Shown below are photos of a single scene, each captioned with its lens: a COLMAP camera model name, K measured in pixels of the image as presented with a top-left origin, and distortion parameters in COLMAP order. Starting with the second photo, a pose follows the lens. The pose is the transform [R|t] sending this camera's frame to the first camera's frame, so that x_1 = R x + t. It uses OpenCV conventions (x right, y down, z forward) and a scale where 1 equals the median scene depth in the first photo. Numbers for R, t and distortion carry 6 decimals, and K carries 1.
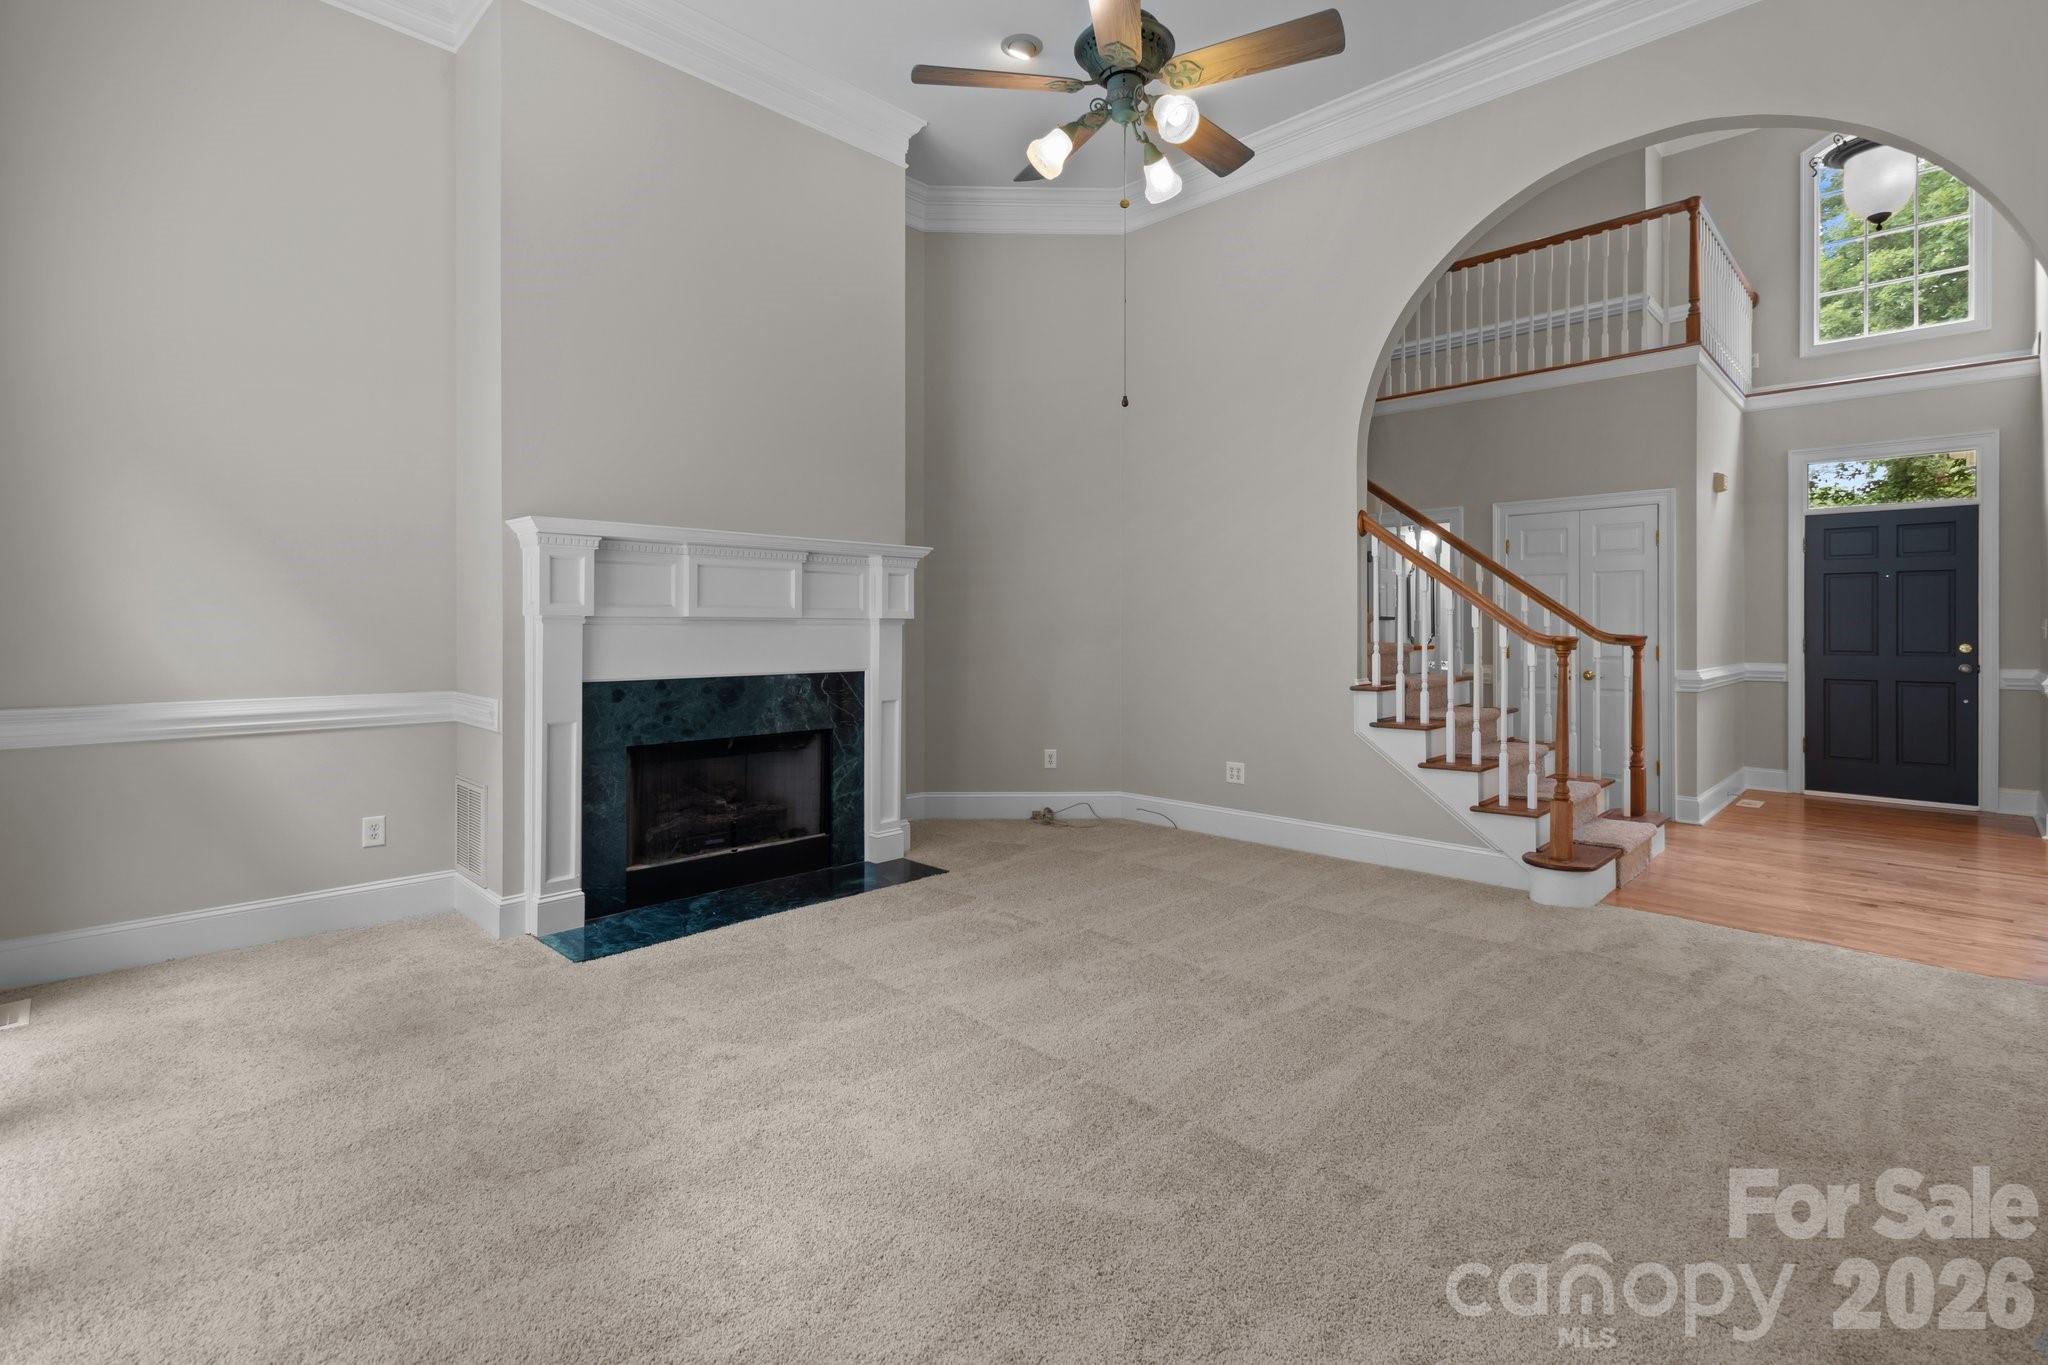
lens RADIAL K [[951.6, 0, 1027.4], [0, 951.6, 634.7], [0, 0, 1]] dist [0.002729, 0.000058]
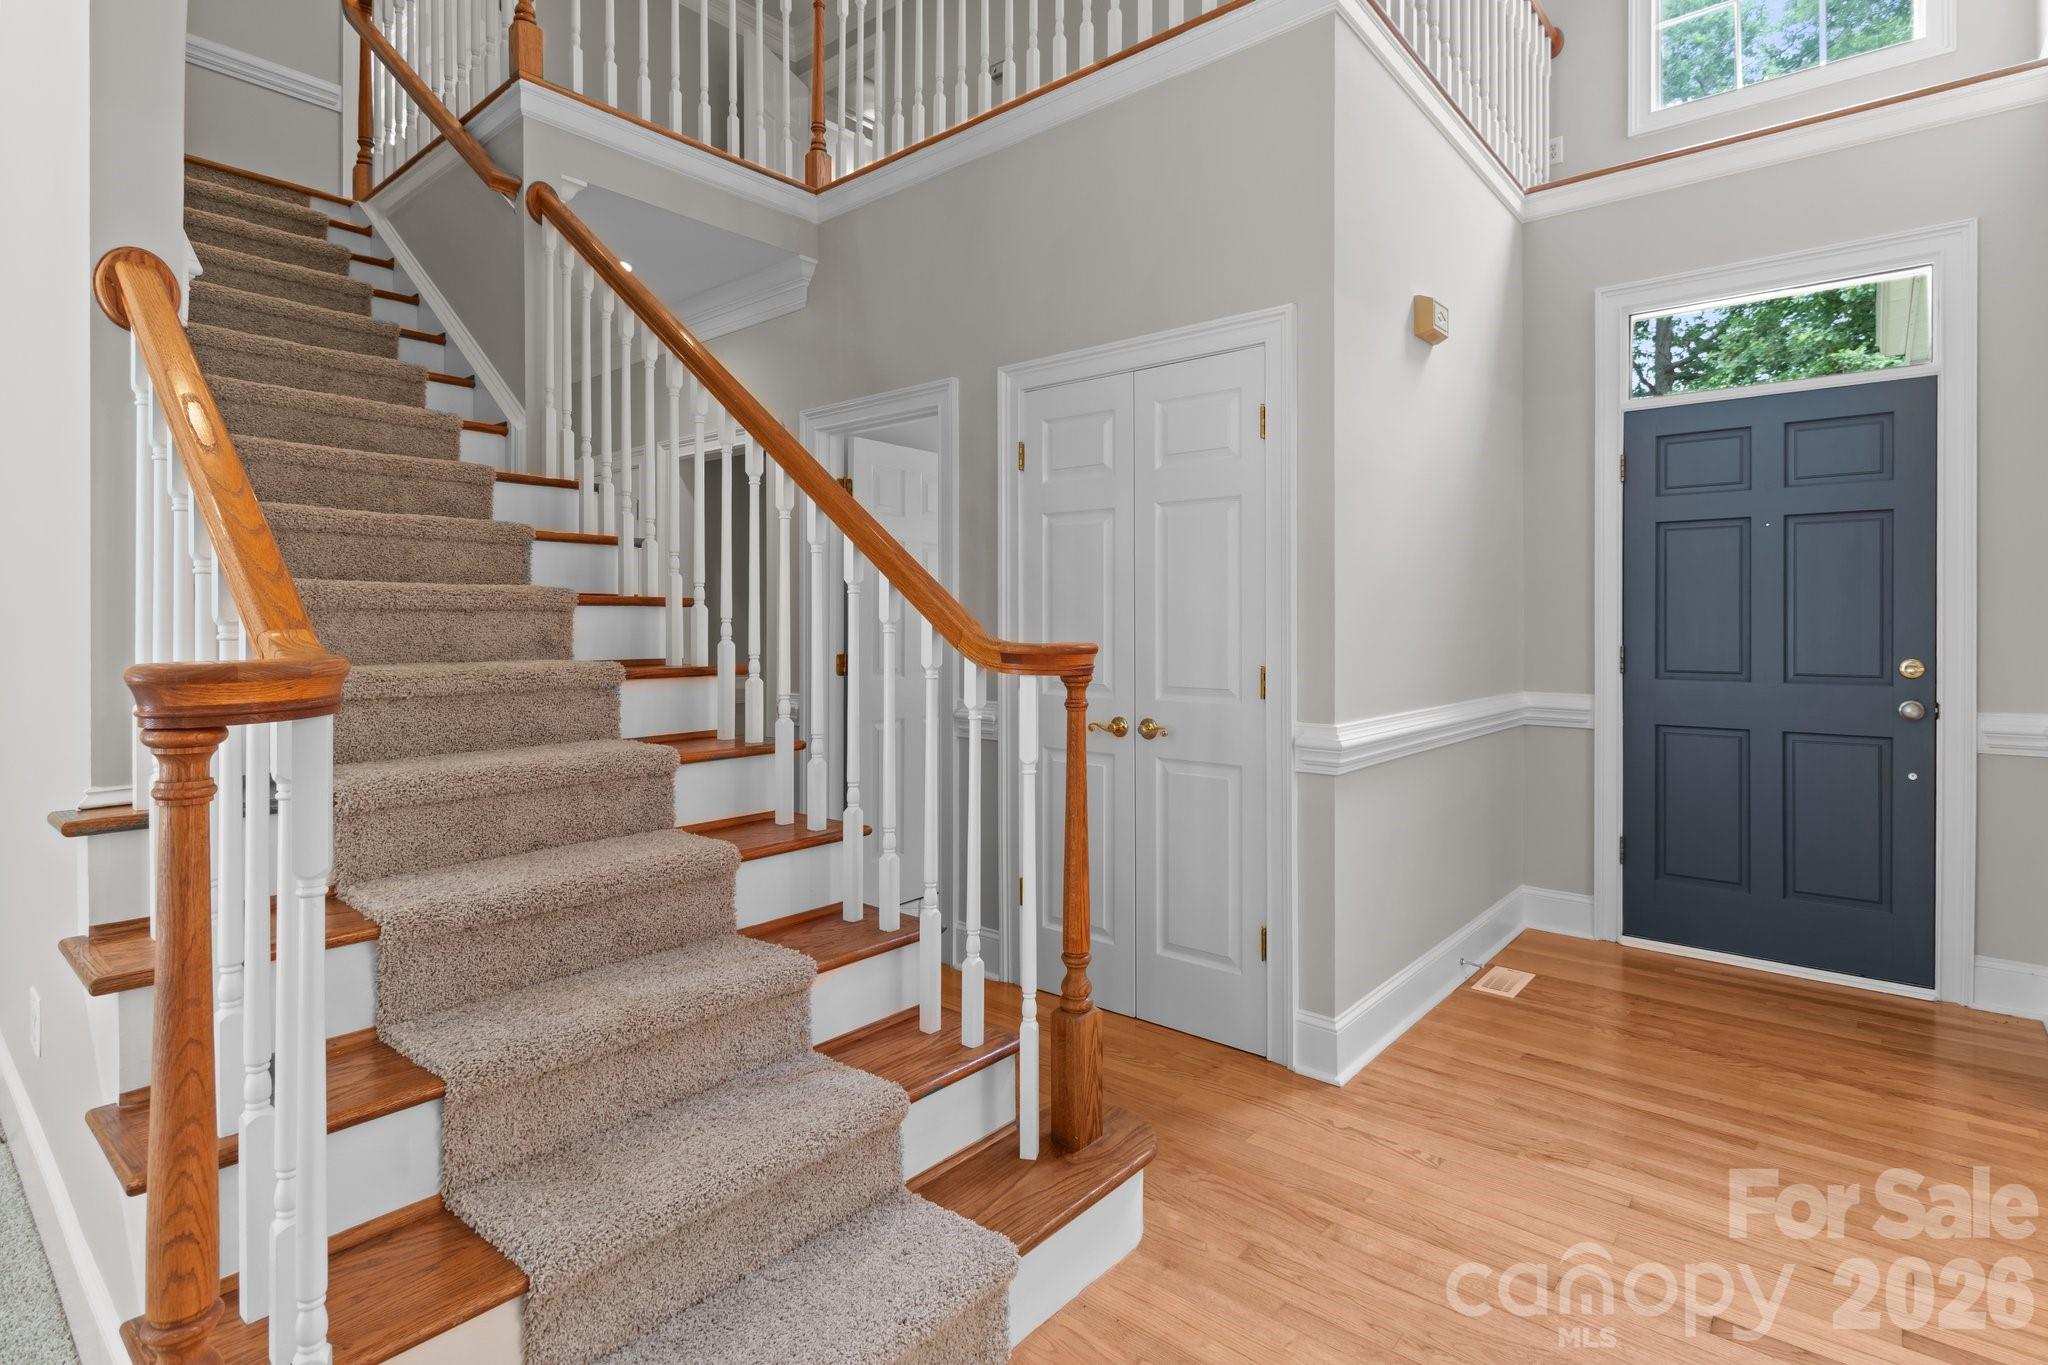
lens RADIAL K [[1010.8, 0, 1025.0], [0, 1010.8, 629.0], [0, 0, 1]] dist [-0.002510, -0.000795]
pose [[0.997821, 0.002846, 0.065922, 0.484124], [-0.002769, 0.999995, -0.001248, -0.004228], [-0.065925, 0.001062, 0.997824, 0.502566]]
